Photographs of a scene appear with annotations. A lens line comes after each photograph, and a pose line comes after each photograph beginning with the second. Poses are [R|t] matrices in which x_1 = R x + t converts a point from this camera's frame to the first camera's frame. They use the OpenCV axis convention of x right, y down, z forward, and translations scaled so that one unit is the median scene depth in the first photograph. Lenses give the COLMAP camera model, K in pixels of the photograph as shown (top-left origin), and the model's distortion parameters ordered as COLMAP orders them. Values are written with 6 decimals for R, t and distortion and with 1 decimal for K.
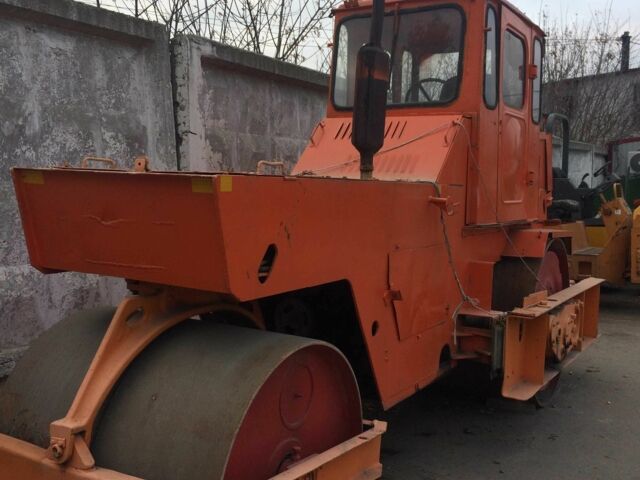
lens RADIAL K [[705.9, 0, 320.0], [0, 705.9, 240.0], [0, 0, 1]] dist [0.067255, -0.009069]
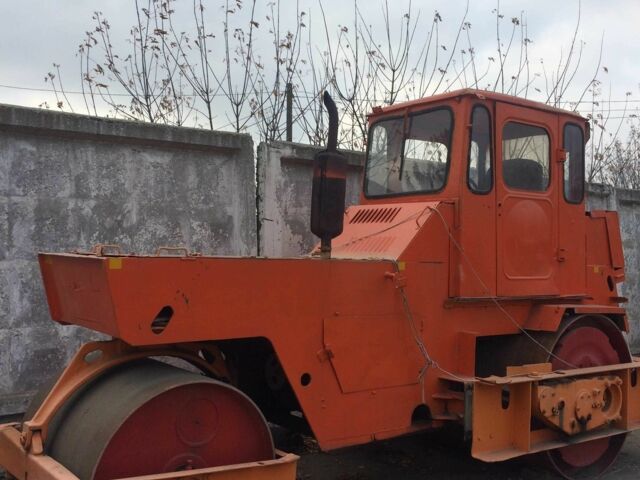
lens RADIAL K [[705.9, 0, 320.0], [0, 705.9, 240.0], [0, 0, 1]] dist [0.067255, -0.009069]
pose [[0.930508, -0.013218, -0.366033, 0.421470], [-0.024807, 0.994780, -0.098987, 0.003758], [0.365431, 0.101188, 0.925322, -0.117182]]
